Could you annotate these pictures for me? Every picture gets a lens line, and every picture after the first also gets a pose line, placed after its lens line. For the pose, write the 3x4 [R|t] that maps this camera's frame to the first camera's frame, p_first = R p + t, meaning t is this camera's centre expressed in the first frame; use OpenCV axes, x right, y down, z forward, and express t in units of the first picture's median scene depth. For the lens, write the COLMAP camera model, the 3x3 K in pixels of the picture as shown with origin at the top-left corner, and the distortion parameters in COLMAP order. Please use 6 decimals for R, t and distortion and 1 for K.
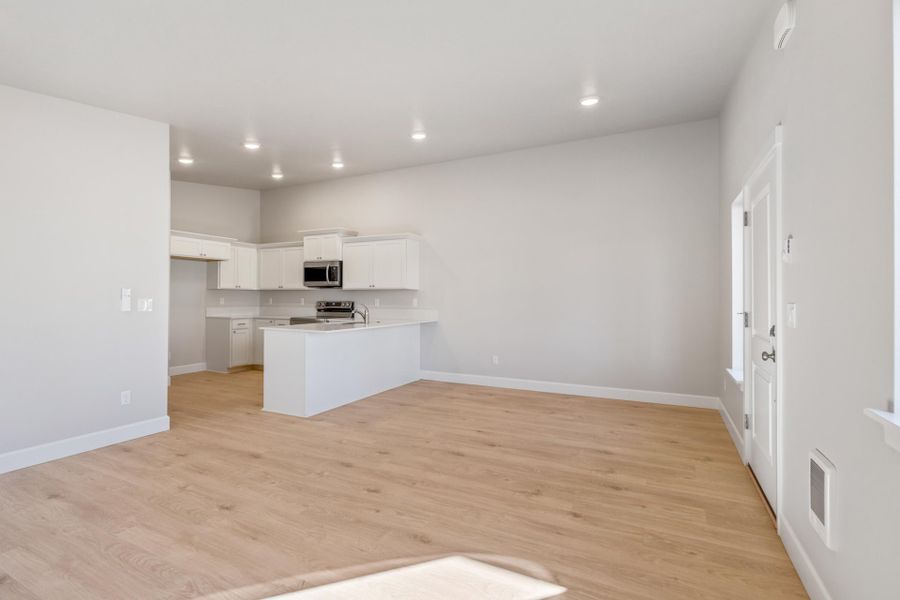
lens RADIAL K [[418.6, 0, 452.8], [0, 418.6, 295.1], [0, 0, 1]] dist [-0.001830, 0.000571]
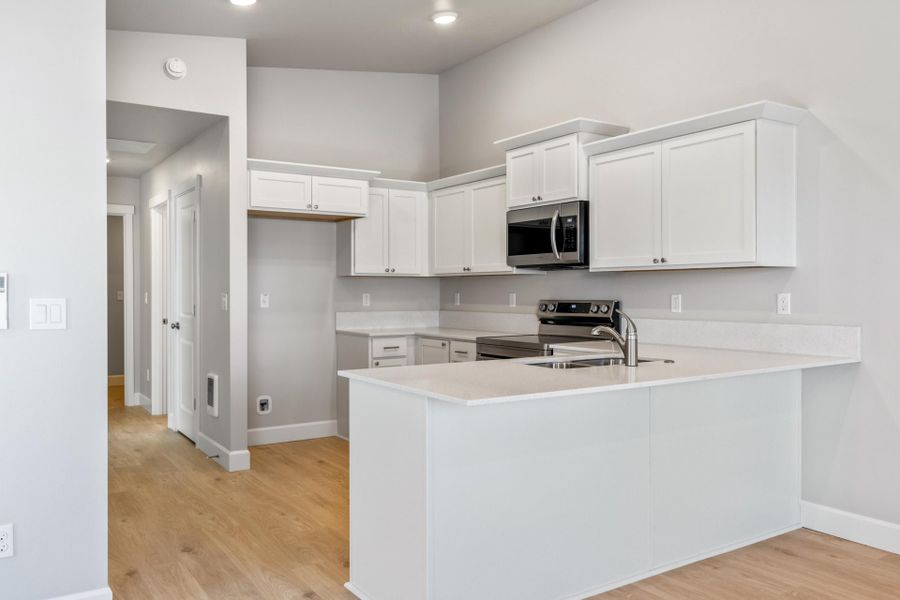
lens RADIAL K [[715.4, 0, 458.0], [0, 715.4, 298.2], [0, 0, 1]] dist [0.001600, 0.005584]
pose [[0.866460, -0.000957, -0.499246, -0.039153], [0.007890, 0.999900, 0.011778, 0.004692], [0.499185, -0.014144, 0.866380, 0.479385]]
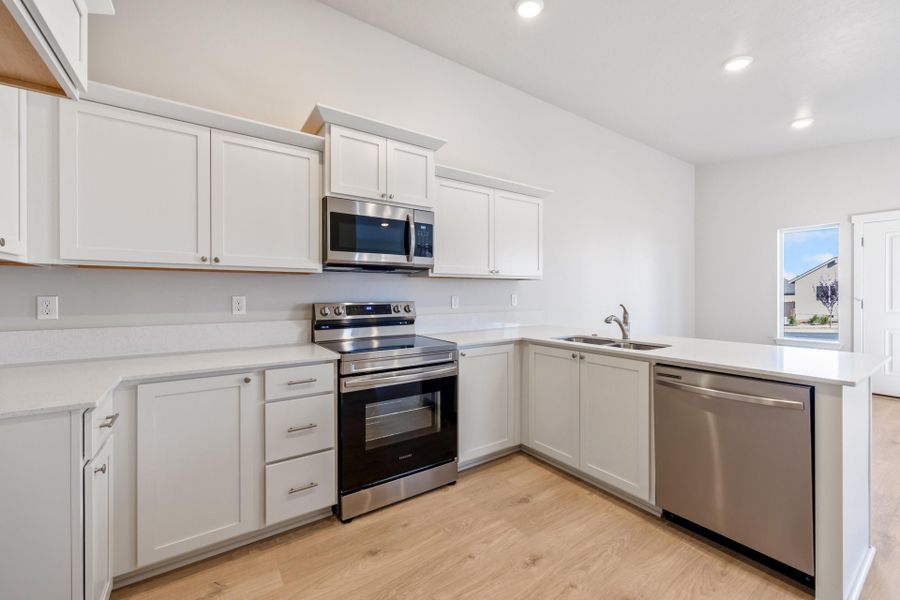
lens RADIAL K [[366.2, 0, 455.7], [0, 366.2, 291.1], [0, 0, 1]] dist [0.002154, 0.000200]
pose [[0.482611, -0.004971, 0.875821, -0.860117], [-0.005232, 0.999950, 0.008558, -0.000510], [-0.875819, -0.008712, 0.482561, 1.113976]]
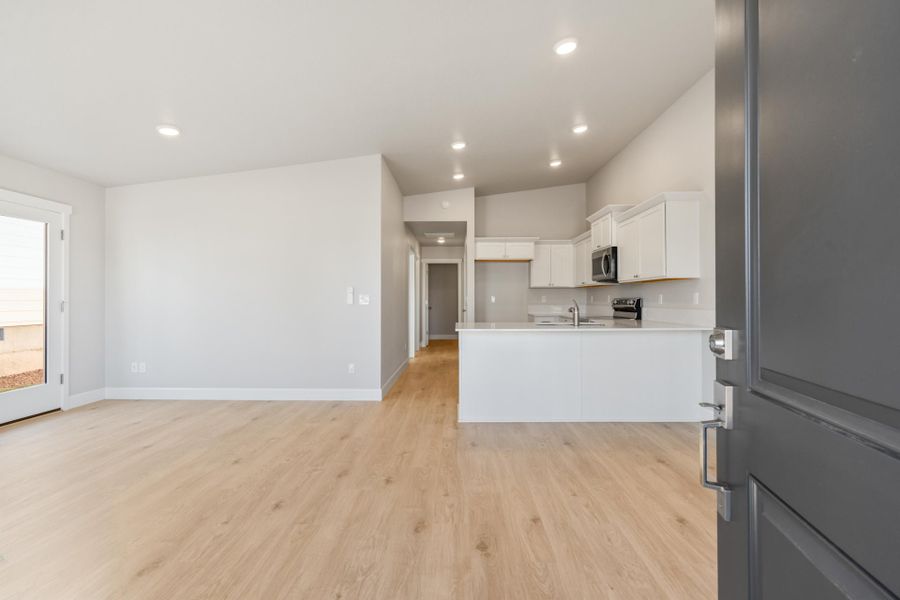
lens RADIAL K [[418.6, 0, 455.1], [0, 418.6, 297.6], [0, 0, 1]] dist [-0.001830, 0.000571]
pose [[0.438808, -0.008675, -0.898539, 0.437718], [0.008905, 0.999946, -0.005305, 0.022190], [0.898537, -0.005673, 0.438862, 0.544633]]
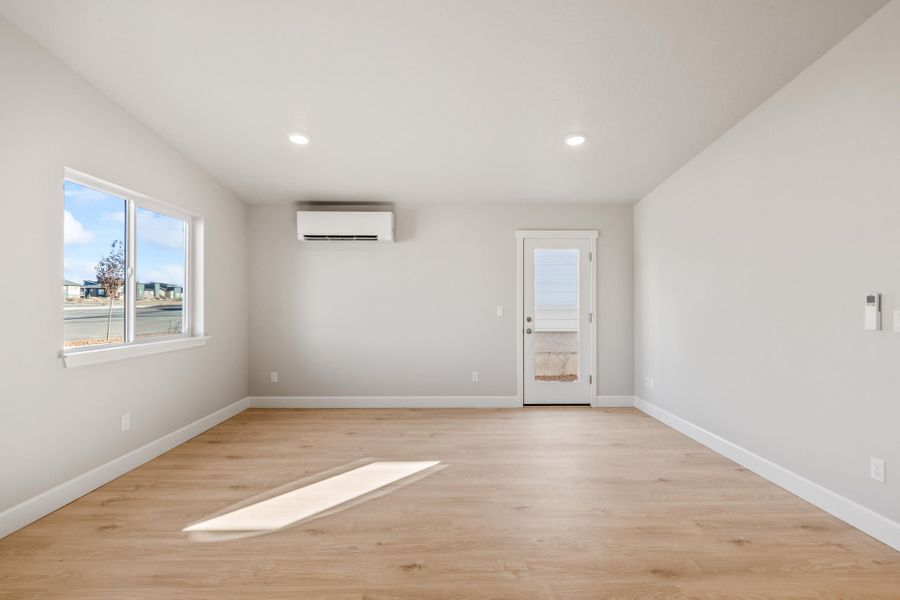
lens RADIAL K [[418.6, 0, 452.2], [0, 418.6, 305.1], [0, 0, 1]] dist [-0.001830, 0.000571]
pose [[-0.890330, -0.003527, -0.455302, 0.047617], [0.000859, 0.999955, -0.009424, 0.006151], [0.455315, -0.008782, -0.890287, 0.970328]]
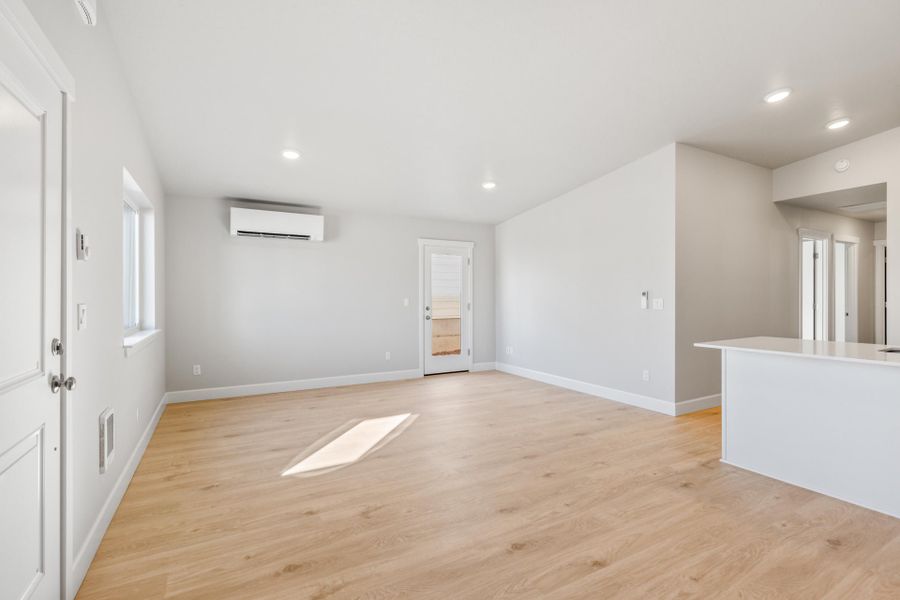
lens RADIAL K [[418.6, 0, 451.1], [0, 418.6, 299.9], [0, 0, 1]] dist [-0.001830, 0.000571]
pose [[-0.565631, 0.002460, -0.824655, 0.476849], [0.007623, 0.999968, -0.002246, 0.008403], [0.824623, -0.007556, -0.565632, 0.946969]]
